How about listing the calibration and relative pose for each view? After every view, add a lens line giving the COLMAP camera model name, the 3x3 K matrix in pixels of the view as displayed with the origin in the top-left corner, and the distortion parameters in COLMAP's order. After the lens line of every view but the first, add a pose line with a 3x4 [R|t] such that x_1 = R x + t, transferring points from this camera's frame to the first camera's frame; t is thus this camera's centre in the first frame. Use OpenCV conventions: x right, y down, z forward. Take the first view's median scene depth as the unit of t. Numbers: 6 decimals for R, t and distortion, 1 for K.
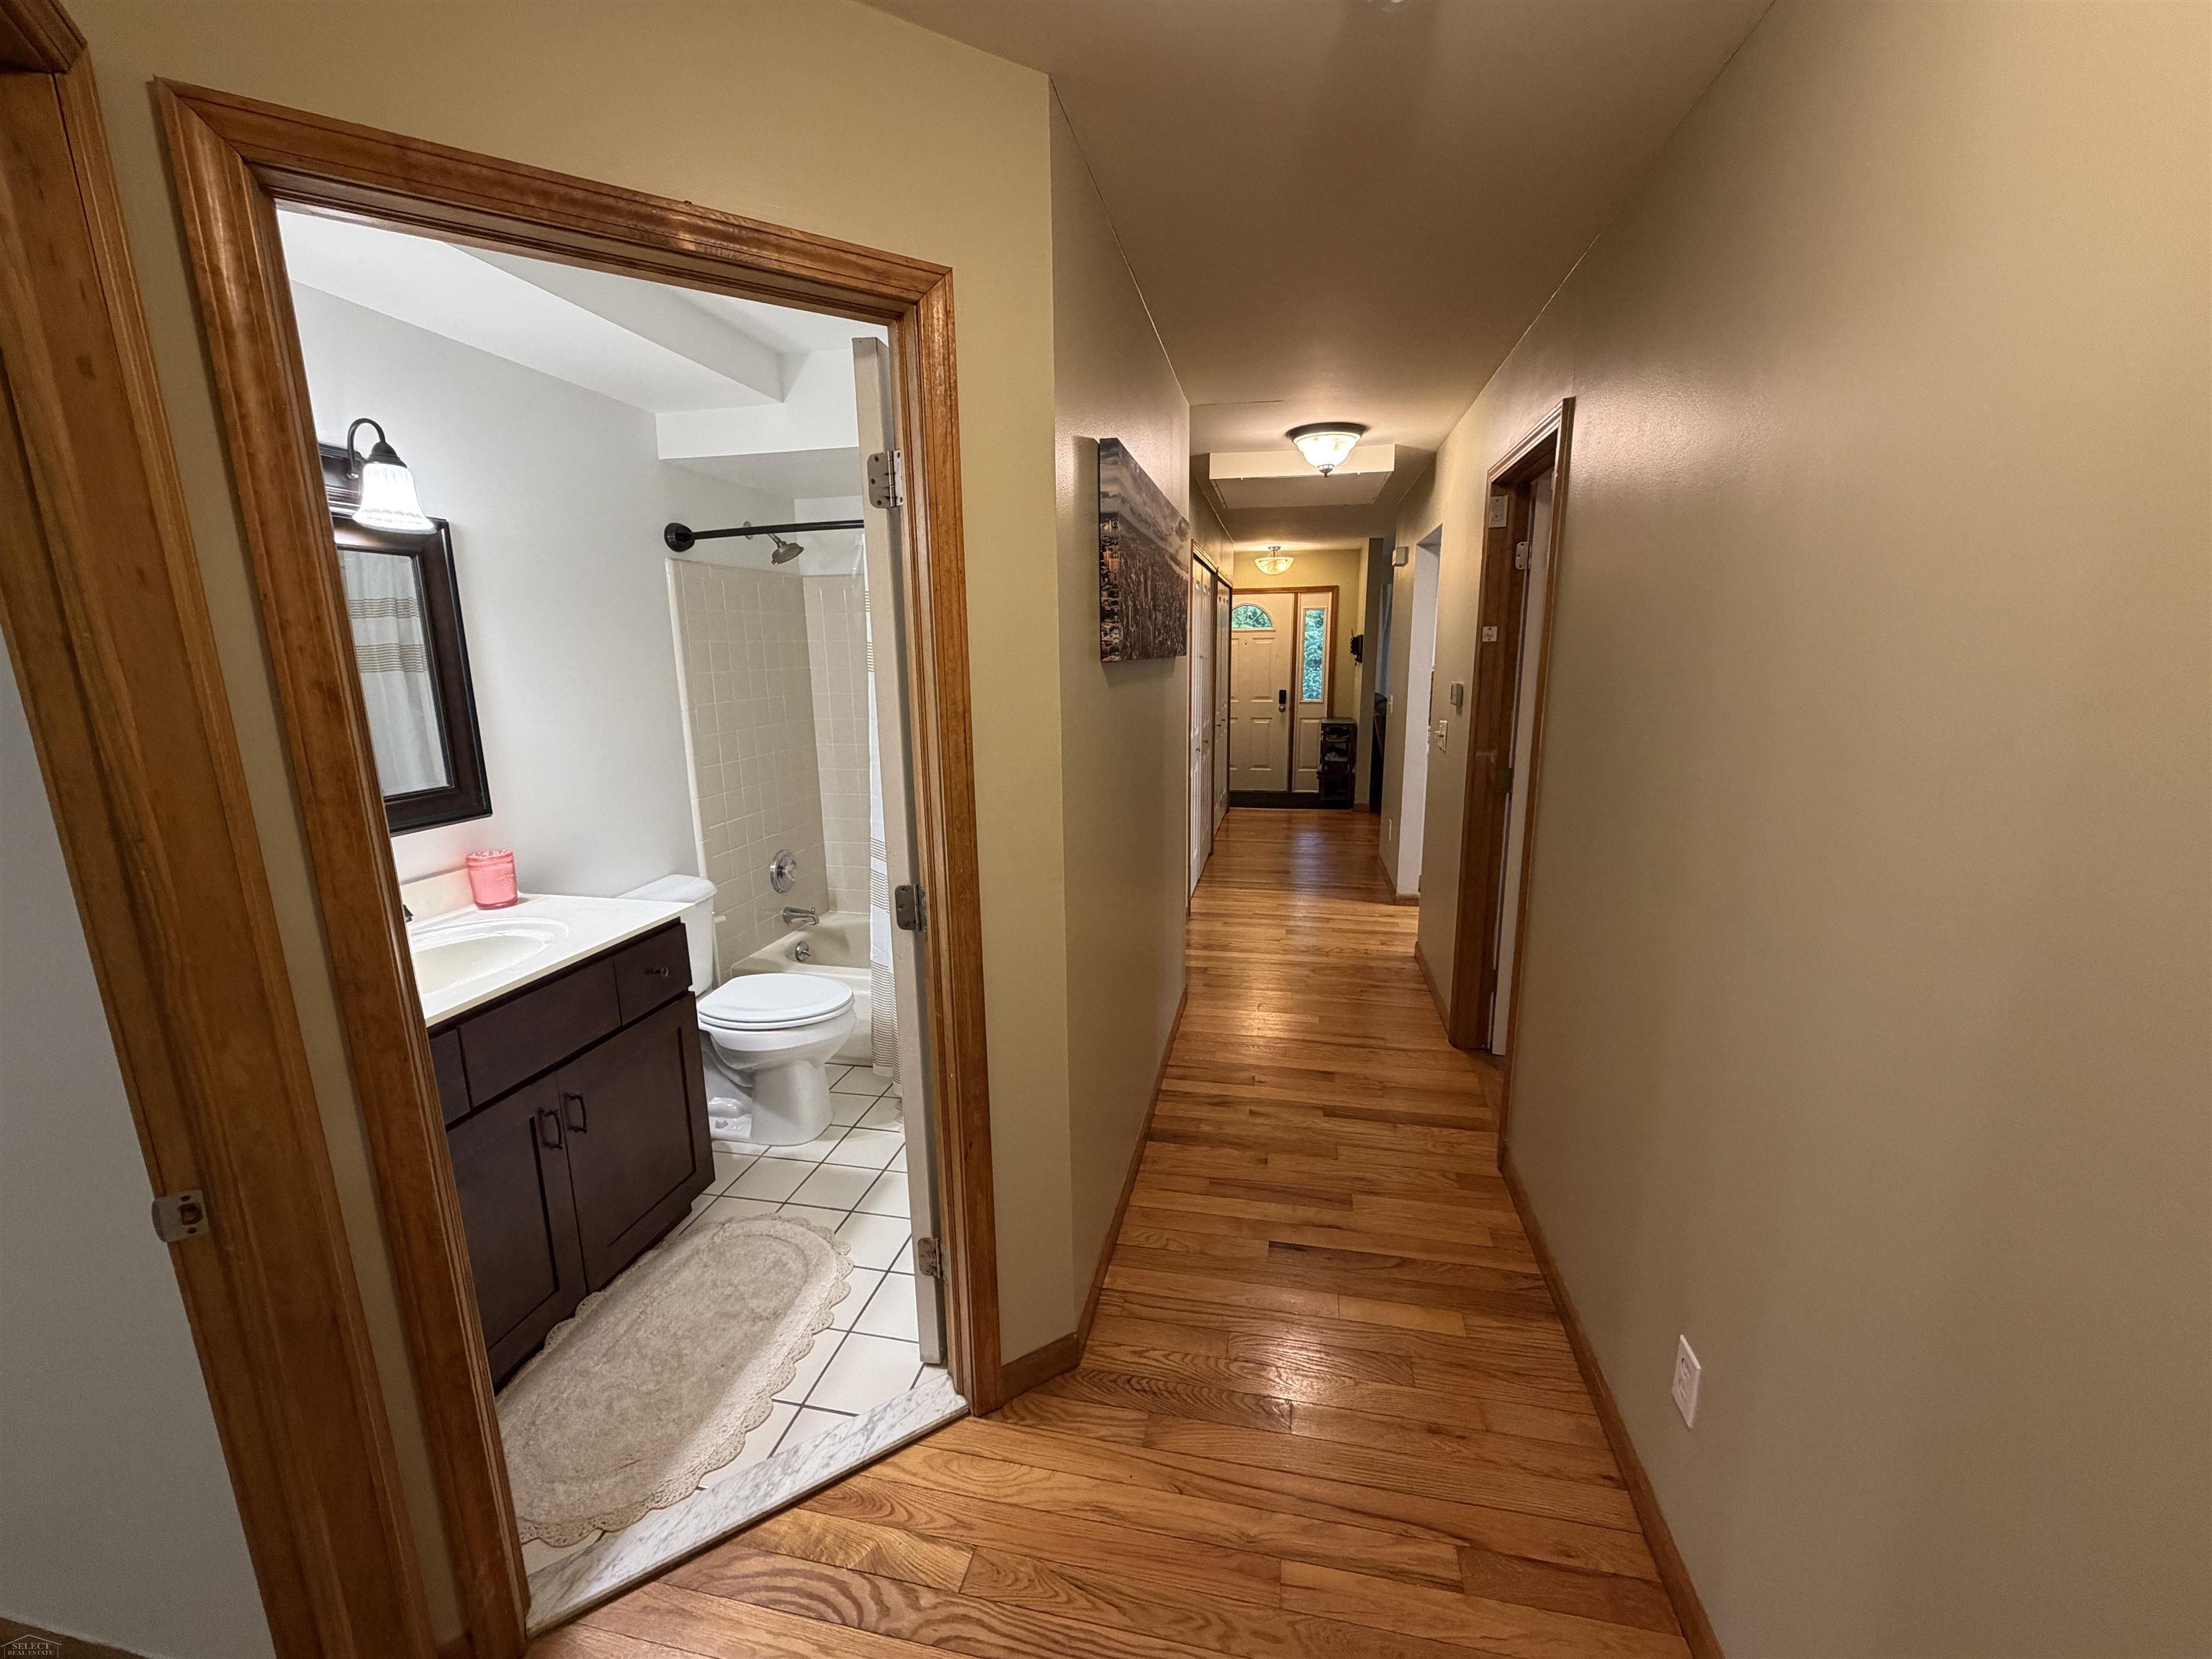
lens RADIAL K [[884.3, 0, 1102.4], [0, 884.3, 824.8], [0, 0, 1]] dist [0.000469, 0.000326]
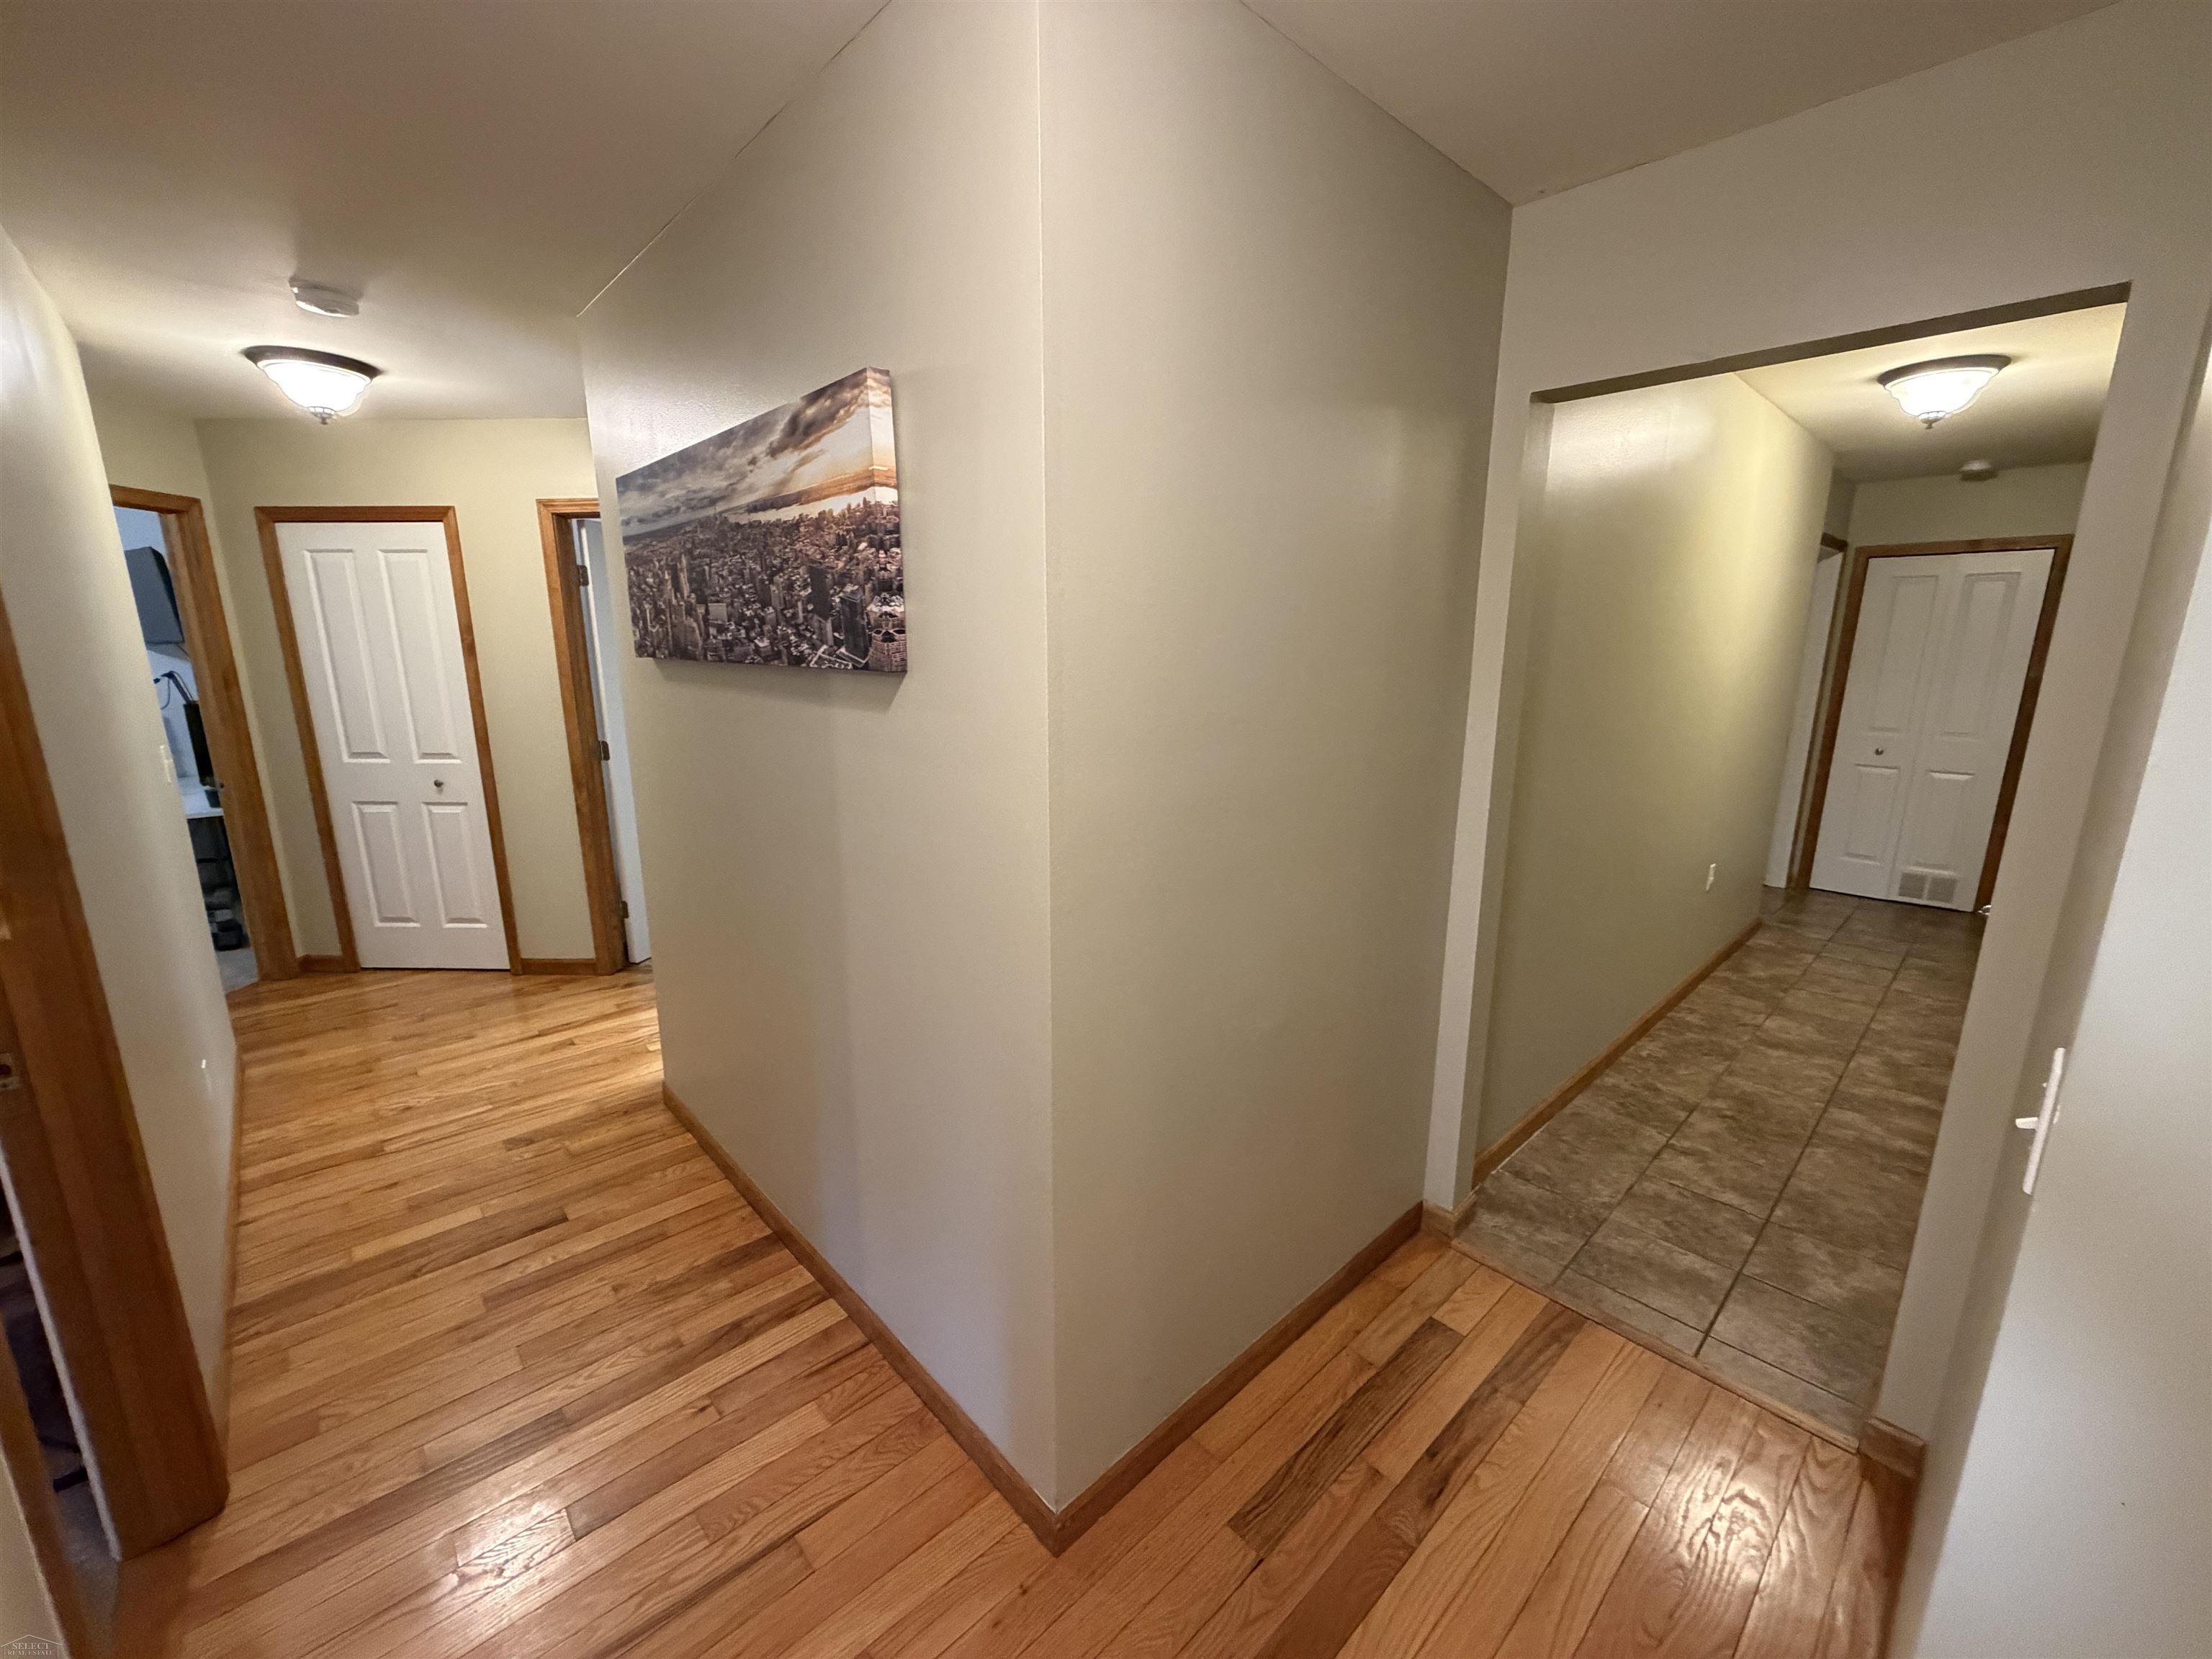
lens RADIAL K [[884.3, 0, 1101.3], [0, 884.3, 832.3], [0, 0, 1]] dist [0.000469, 0.000326]
pose [[-0.582708, 0.187885, -0.790665, 0.507724], [-0.158769, 0.927842, 0.337493, -0.363770], [0.797022, 0.322193, -0.510830, 1.706236]]
